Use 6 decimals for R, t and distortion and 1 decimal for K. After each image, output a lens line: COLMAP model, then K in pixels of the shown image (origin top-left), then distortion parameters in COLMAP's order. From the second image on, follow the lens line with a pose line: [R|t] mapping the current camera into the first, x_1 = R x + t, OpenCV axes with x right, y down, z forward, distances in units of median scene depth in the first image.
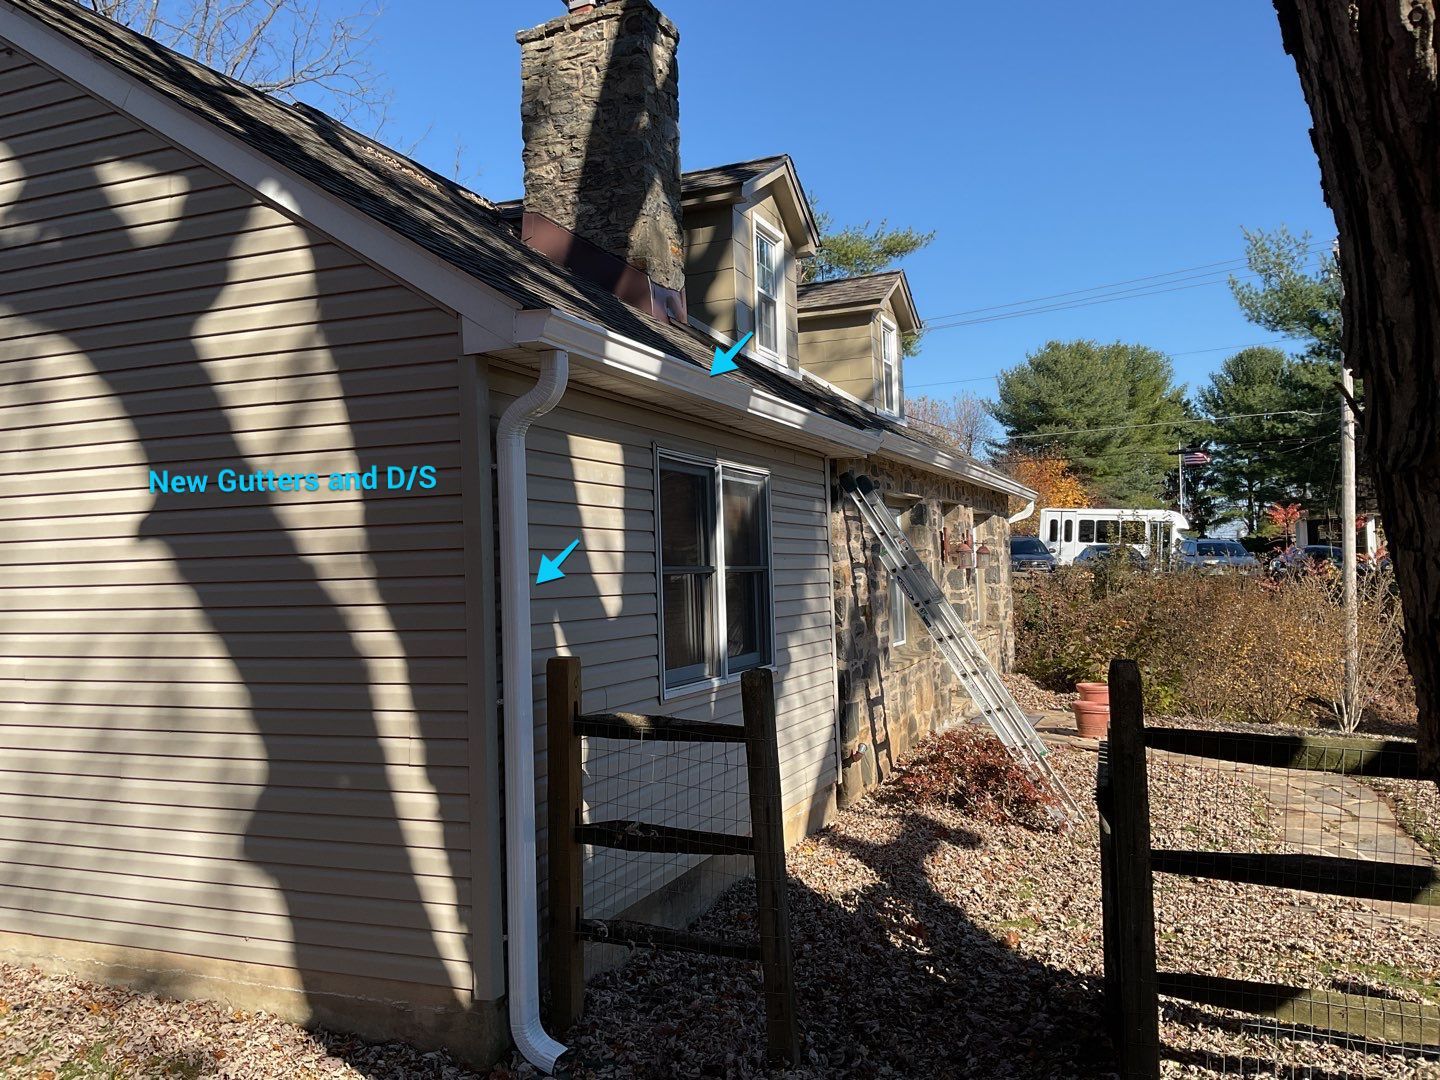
lens RADIAL K [[1189.1, 0, 718.6], [0, 1189.1, 545.8], [0, 0, 1]] dist [0.097629, -0.187216]
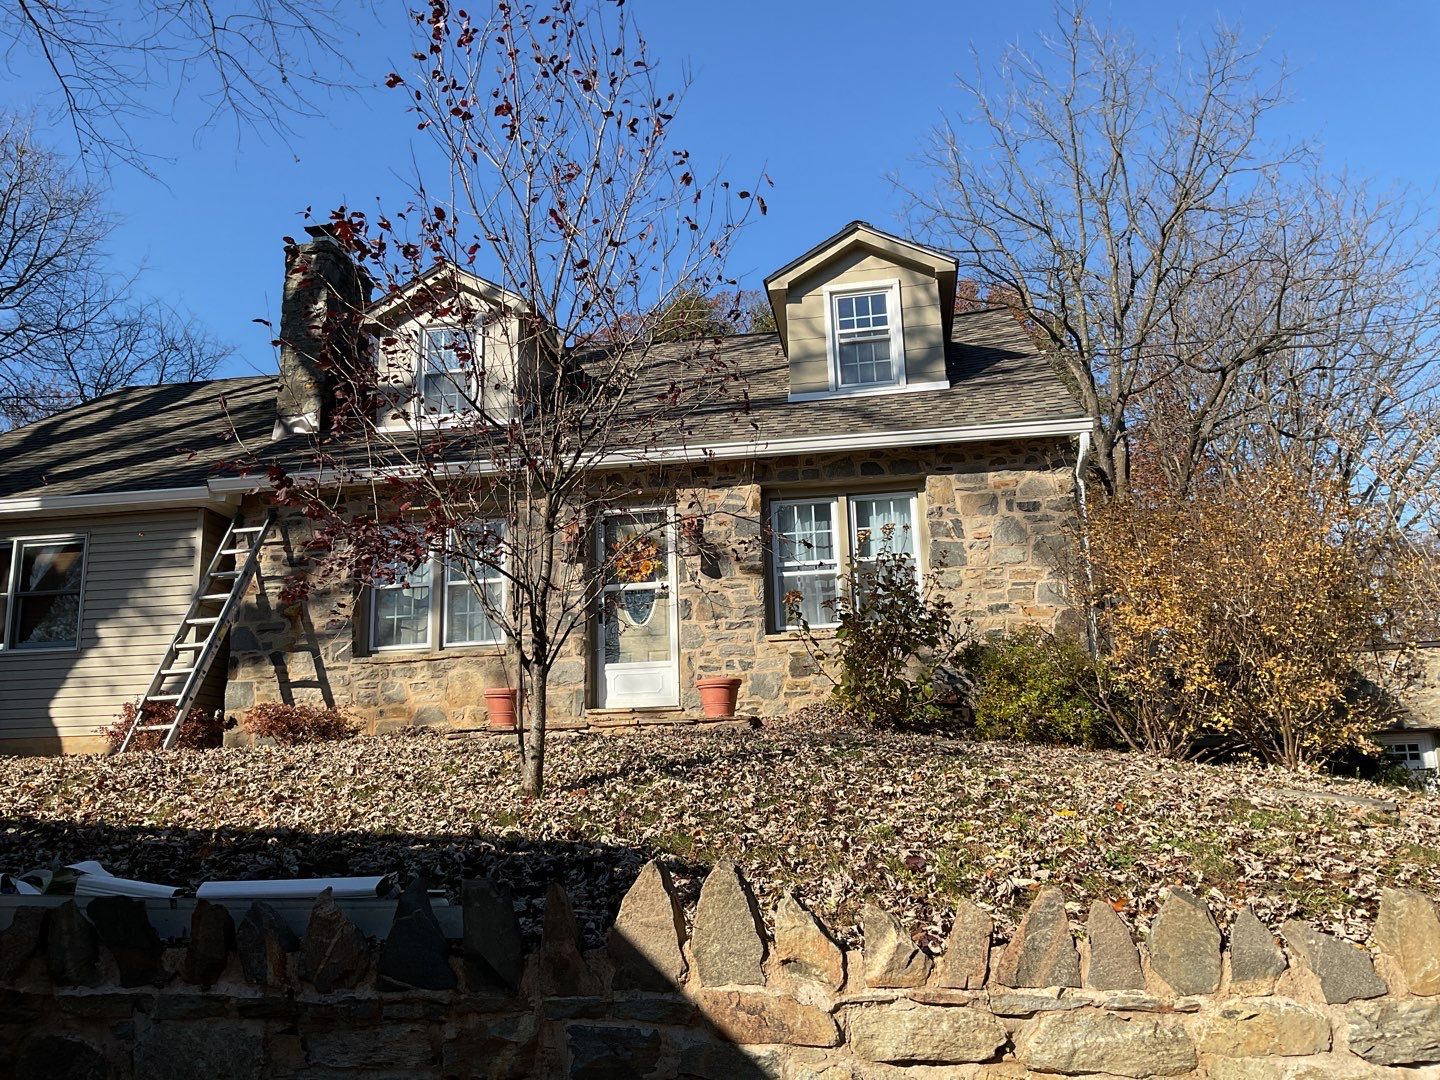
lens RADIAL K [[1189.1, 0, 725.5], [0, 1189.1, 536.8], [0, 0, 1]] dist [0.097629, -0.187216]
pose [[0.234882, -0.186365, -0.953991, 0.945111], [0.045045, 0.982480, -0.180840, 0.146038], [0.970980, -0.000496, 0.239162, 0.738594]]
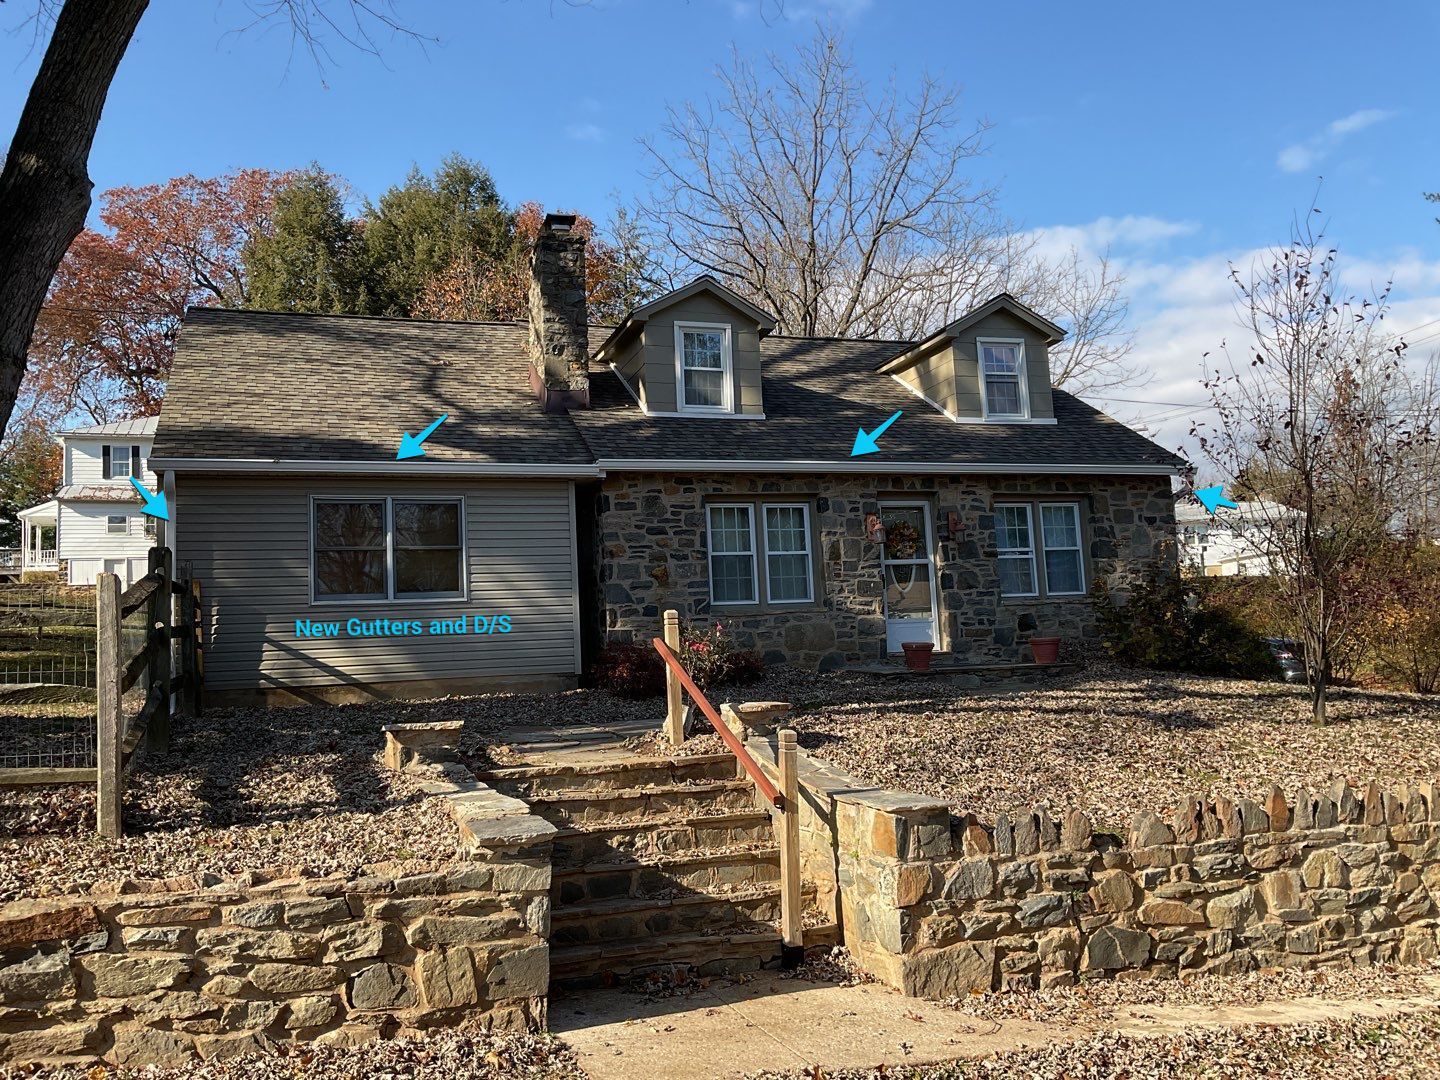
lens RADIAL K [[1189.1, 0, 723.2], [0, 1189.1, 542.3], [0, 0, 1]] dist [0.097629, -0.187216]
pose [[0.656110, -0.081440, -0.750258, 0.864283], [0.046265, 0.996631, -0.067725, 0.079126], [0.753245, 0.009724, 0.657668, 0.034536]]
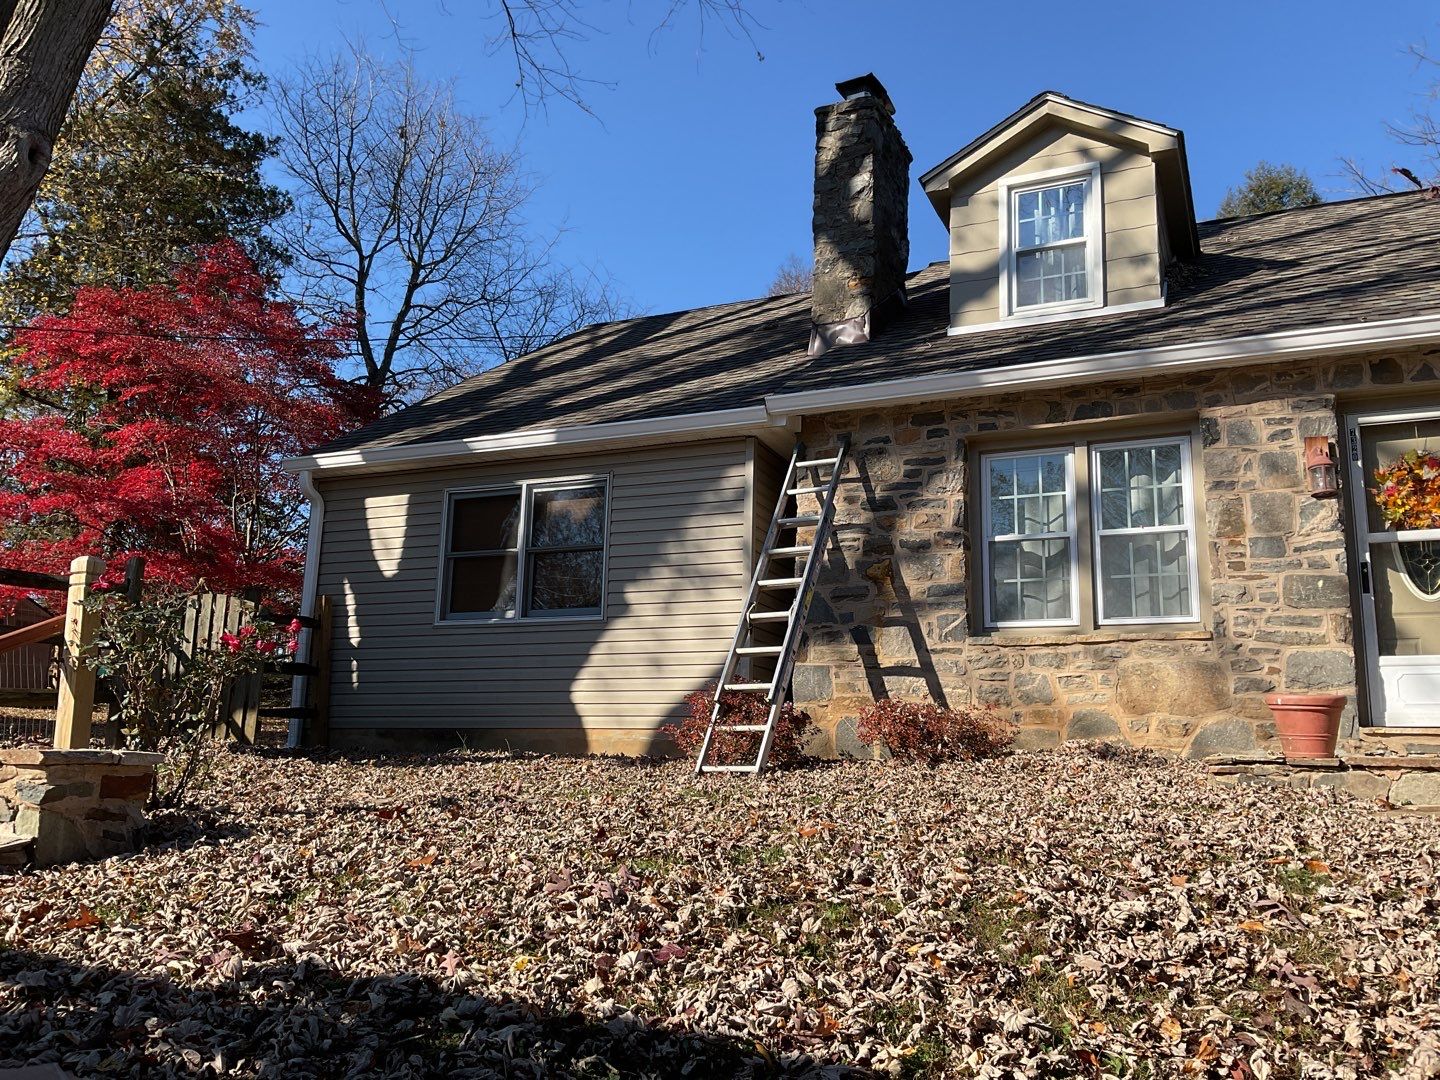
lens RADIAL K [[1189.1, 0, 723.9], [0, 1189.1, 535.1], [0, 0, 1]] dist [0.097629, -0.187216]
pose [[-0.039252, -0.171650, -0.984376, 0.676783], [0.001977, 0.985120, -0.171858, 0.118795], [0.999227, -0.008692, -0.038329, 0.592733]]
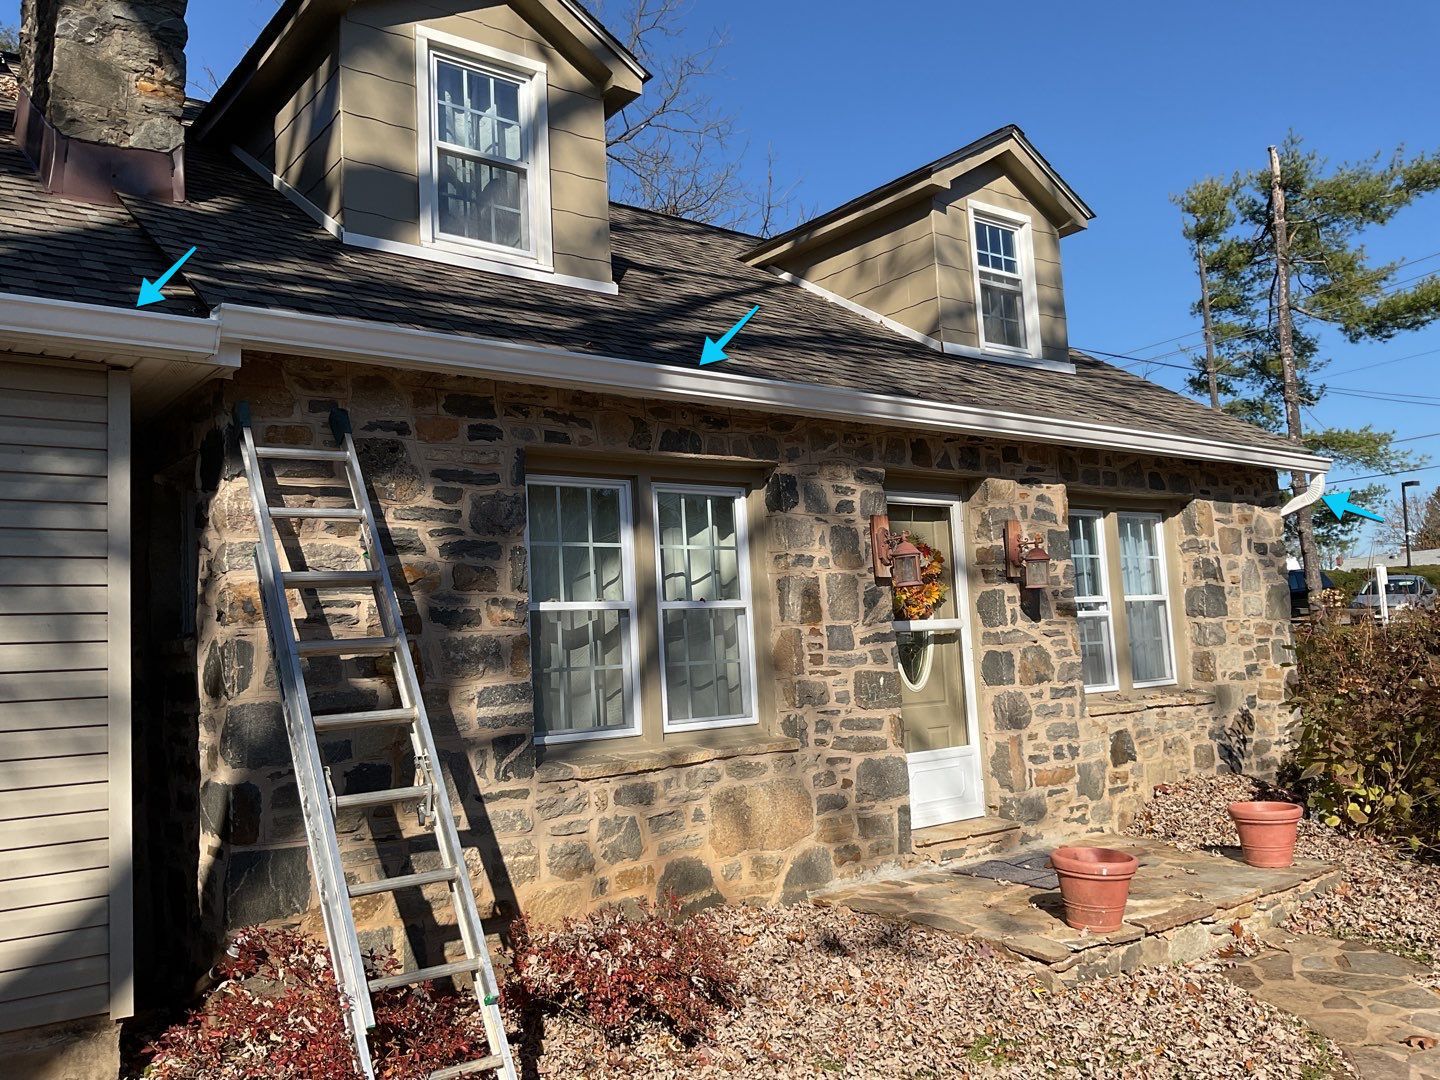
lens RADIAL K [[1189.1, 0, 719.6], [0, 1189.1, 537.4], [0, 0, 1]] dist [0.097629, -0.187216]
pose [[0.870575, -0.062711, -0.488023, 0.330309], [0.035672, 0.997279, -0.064517, 0.023587], [0.490741, 0.038758, 0.870443, 0.394543]]
